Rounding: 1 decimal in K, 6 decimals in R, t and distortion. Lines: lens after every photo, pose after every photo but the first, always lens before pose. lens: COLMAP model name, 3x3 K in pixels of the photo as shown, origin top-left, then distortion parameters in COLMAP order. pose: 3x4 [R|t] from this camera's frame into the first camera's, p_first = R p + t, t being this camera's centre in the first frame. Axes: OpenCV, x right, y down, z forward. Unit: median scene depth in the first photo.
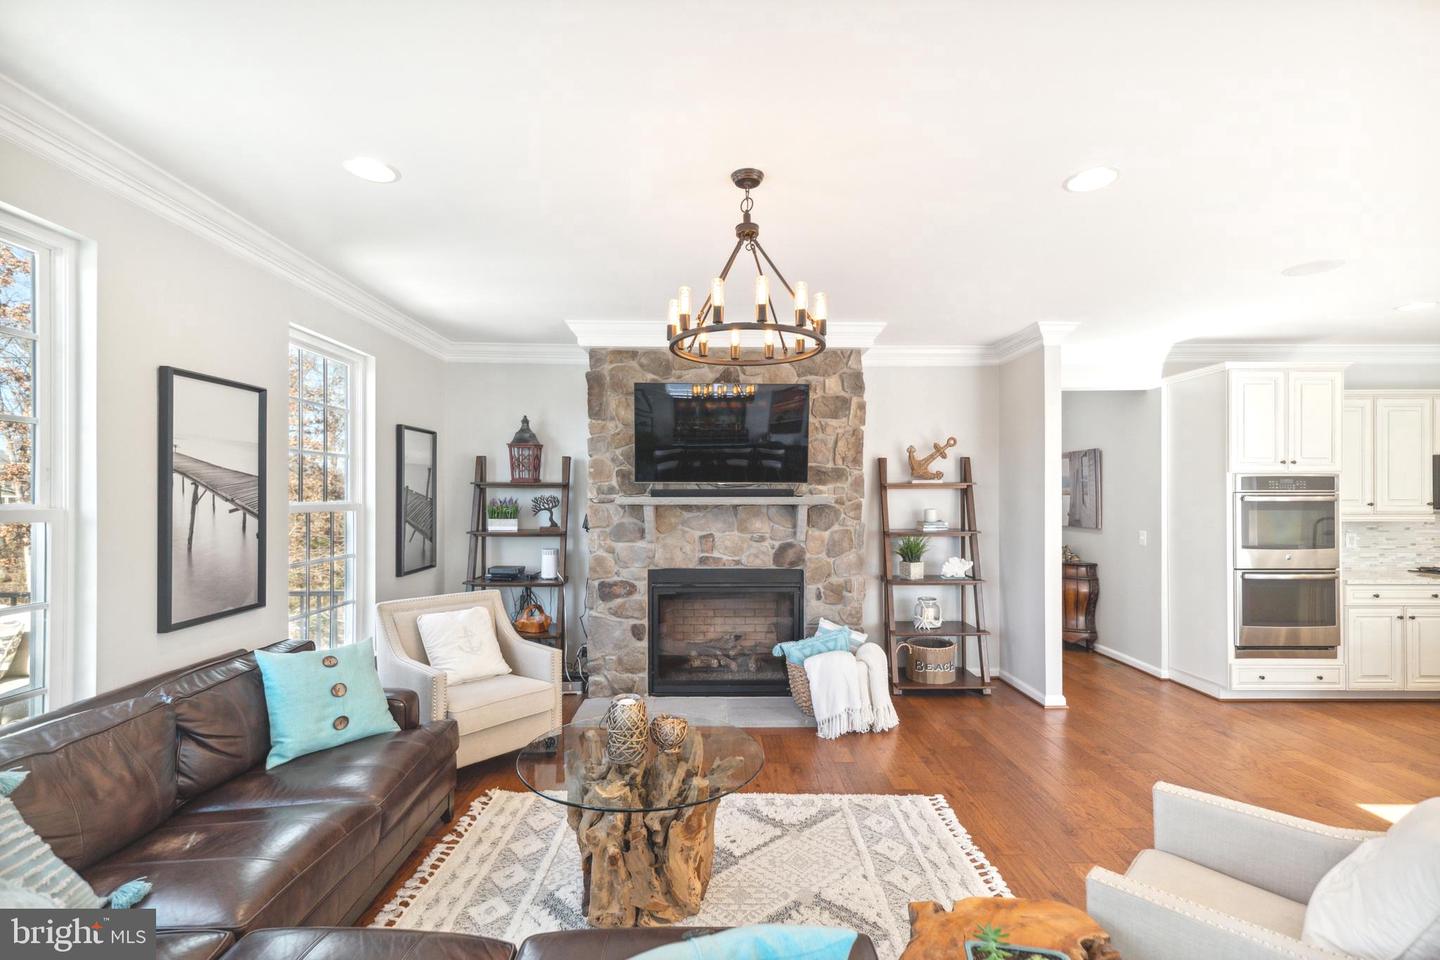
lens RADIAL K [[647.0, 0, 723.4], [0, 647.0, 493.5], [0, 0, 1]] dist [0.013413, 0.000239]
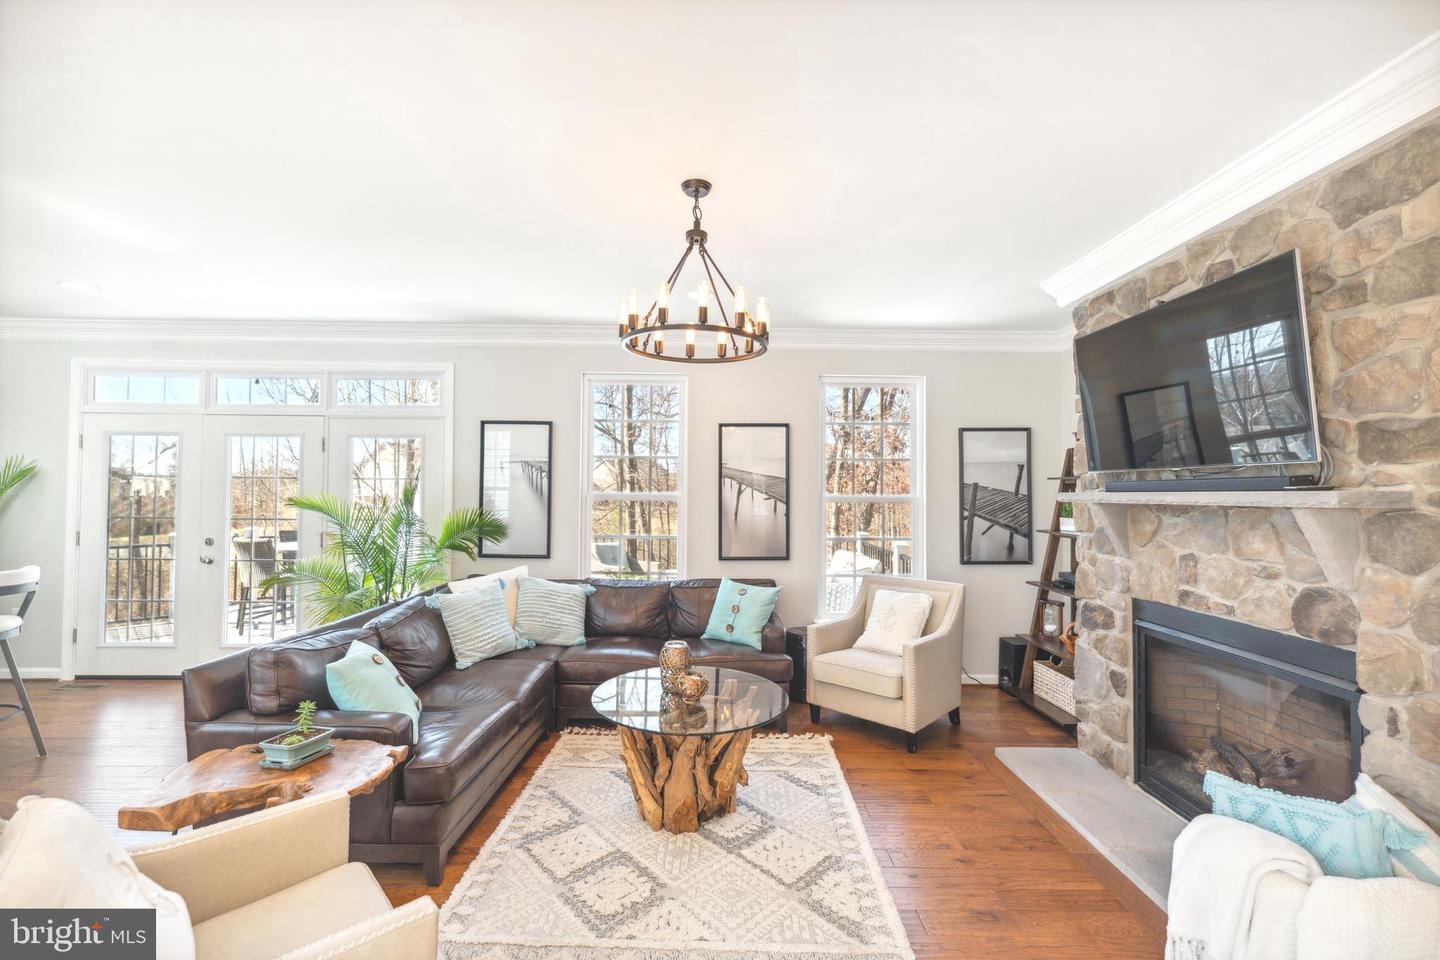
lens RADIAL K [[628.4, 0, 720.0], [0, 628.4, 480.0], [0, 0, 1]] dist [0.009914, -0.000050]
pose [[-0.014669, -0.024251, -0.999598, 0.575628], [-0.007346, 0.999681, -0.024145, 0.011205], [0.999865, 0.006989, -0.014842, 0.572989]]
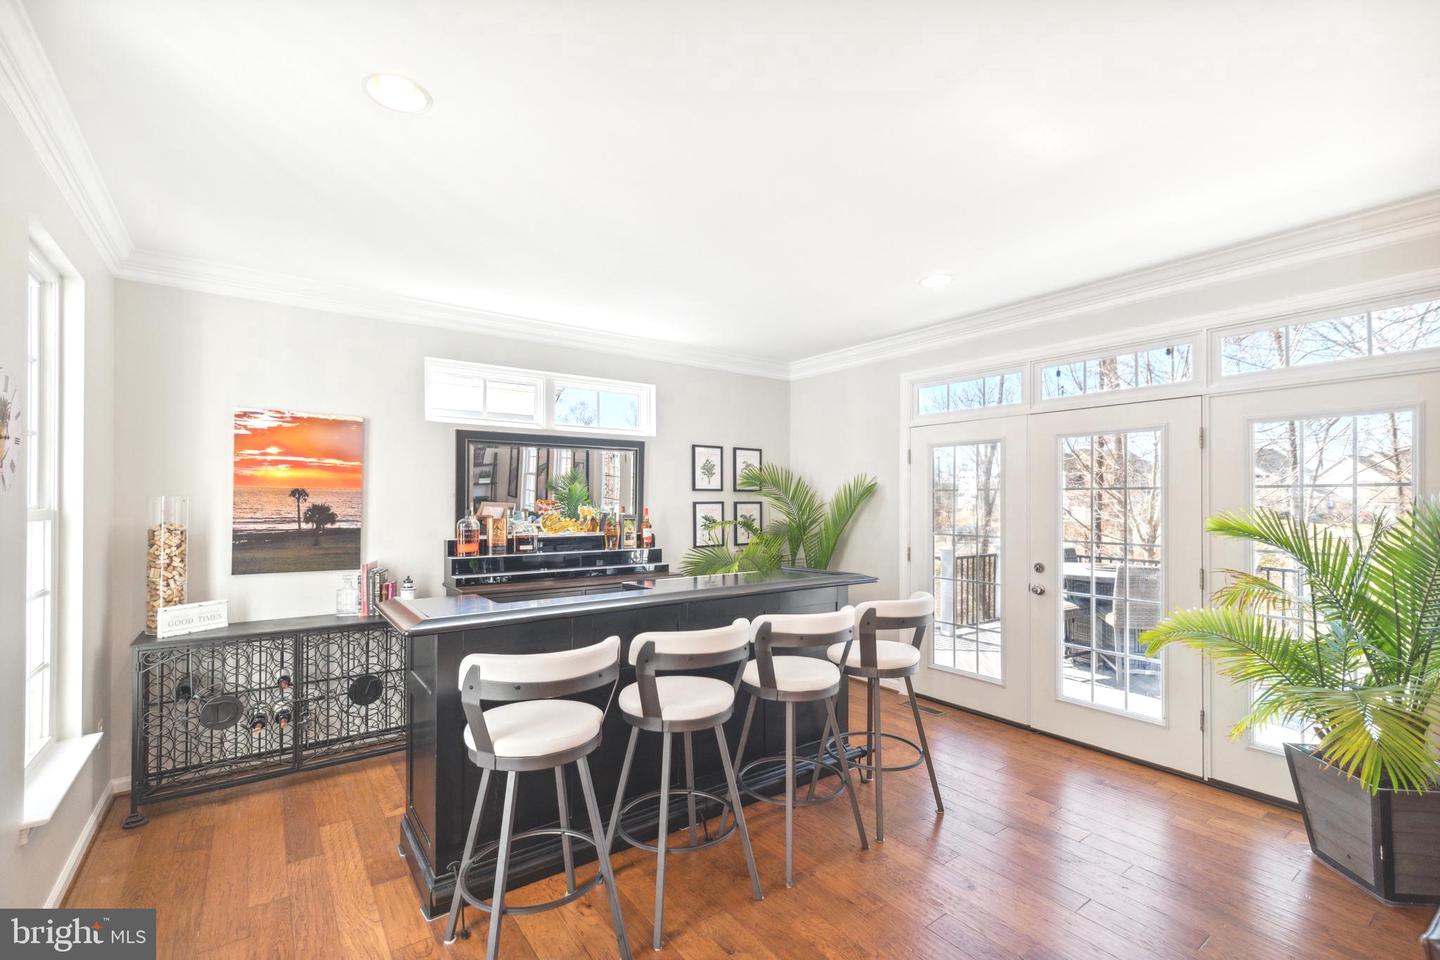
lens RADIAL K [[631.8, 0, 710.7], [0, 631.8, 496.1], [0, 0, 1]] dist [0.006372, 0.000748]
pose [[-0.825394, -0.007467, -0.564508, 0.400288], [-0.002404, 0.999950, -0.009713, 0.006013], [0.564552, -0.006660, -0.825371, 0.179362]]
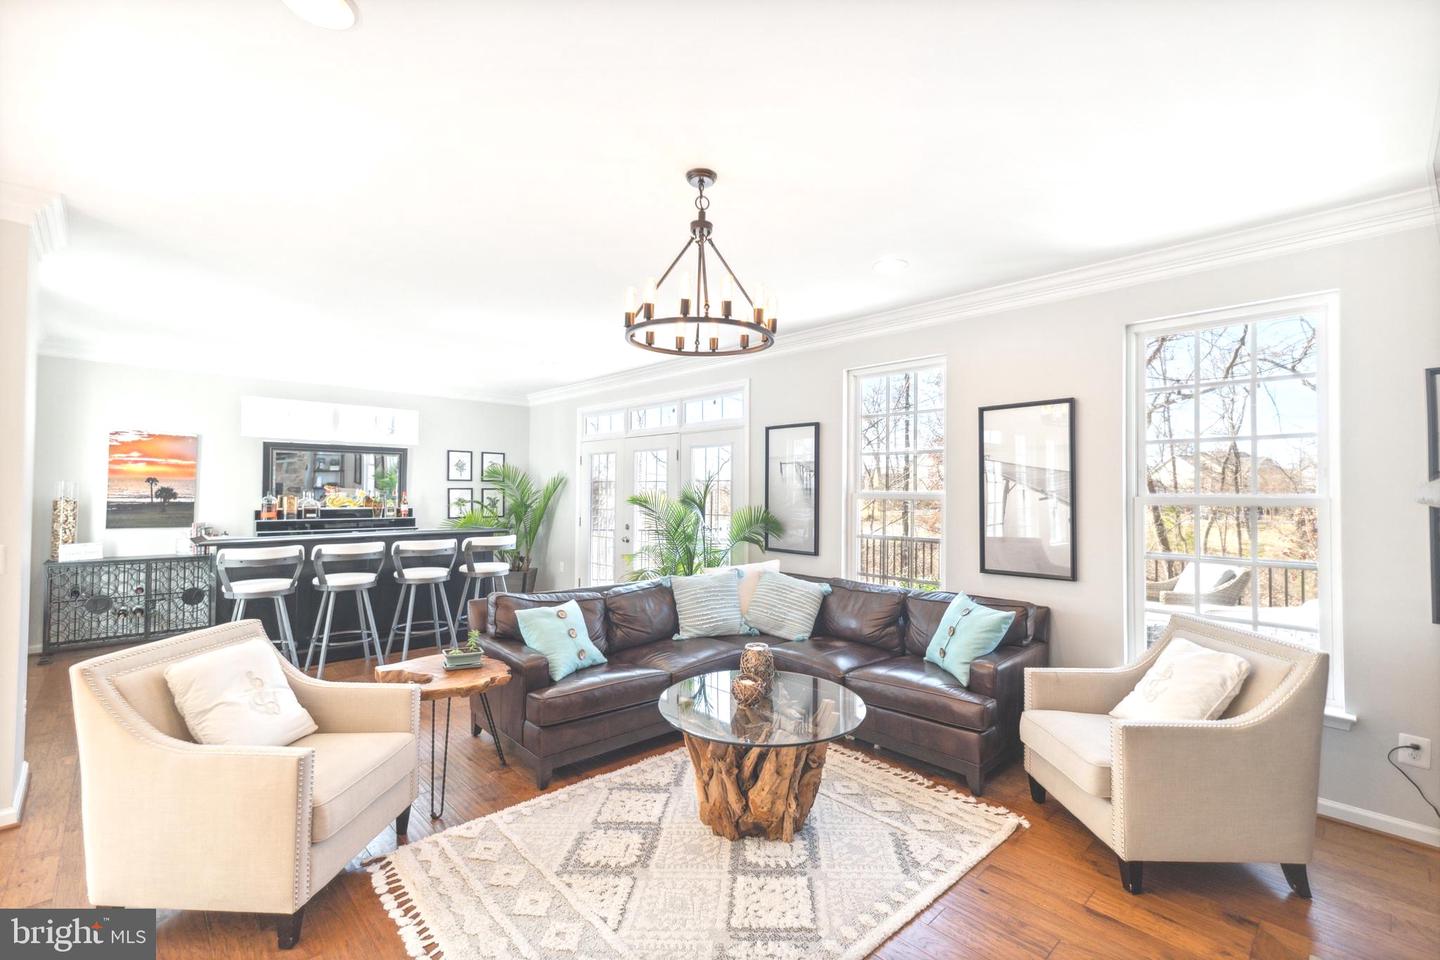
lens RADIAL K [[627.0, 0, 720.0], [0, 627.0, 480.0], [0, 0, 1]] dist [0.002874, 0.000400]
pose [[-0.745323, -0.019783, -0.666410, 0.369869], [-0.007980, 0.999753, -0.020753, 0.012776], [0.666655, -0.010150, -0.745297, 0.960906]]
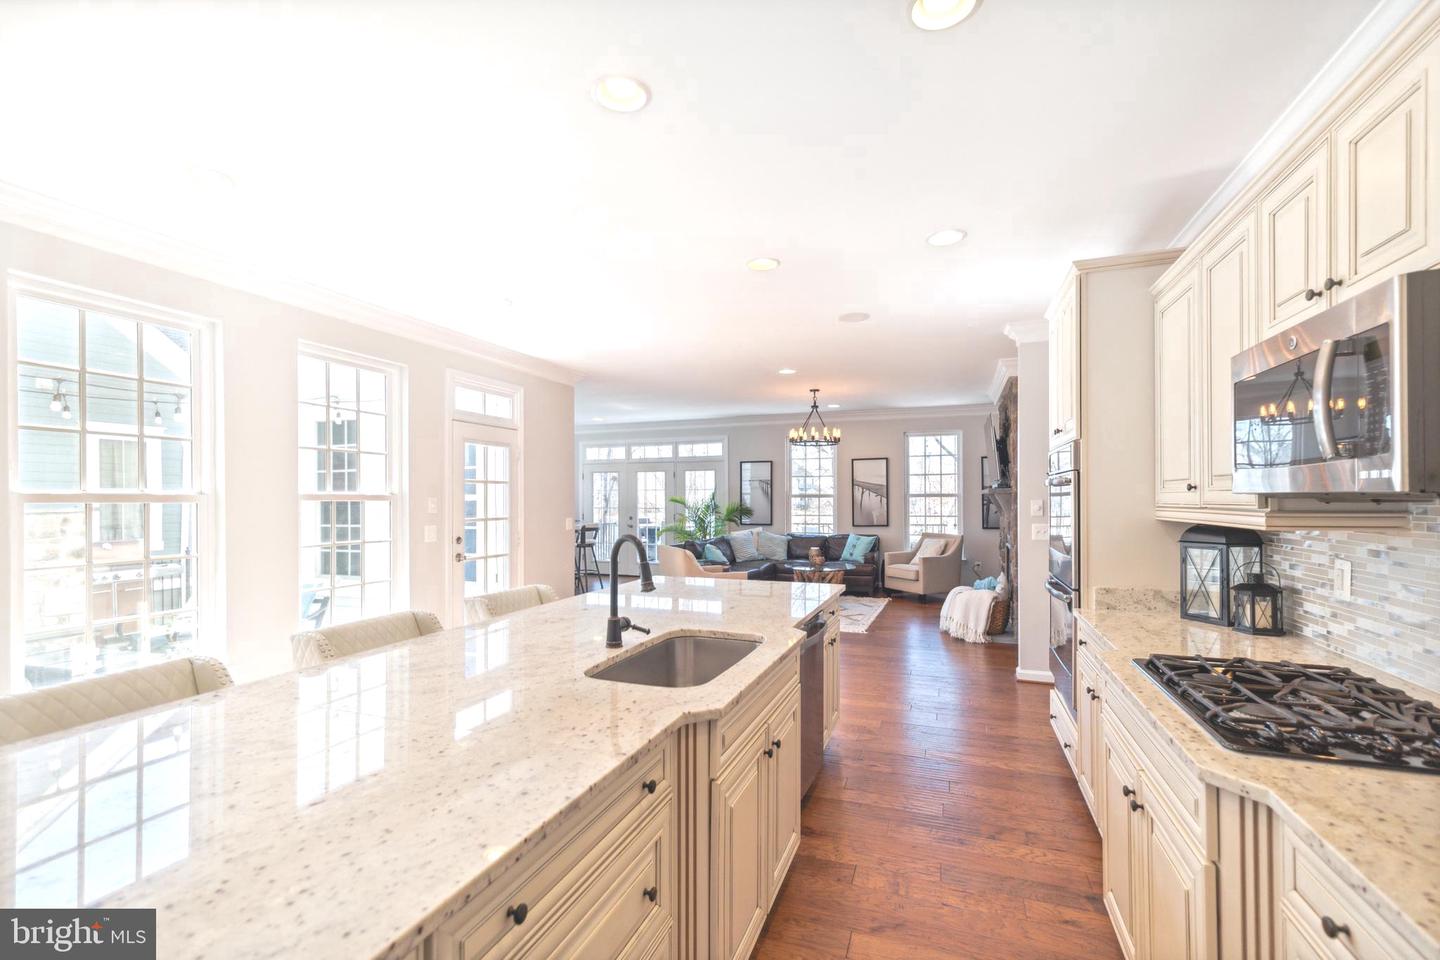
lens RADIAL K [[647.0, 0, 723.4], [0, 647.0, 493.5], [0, 0, 1]] dist [0.013413, 0.000239]
pose [[-0.357328, -0.007579, -0.933948, 1.719777], [0.005279, 0.999935, -0.010134, 0.028217], [0.933964, -0.008551, -0.357265, 0.930446]]
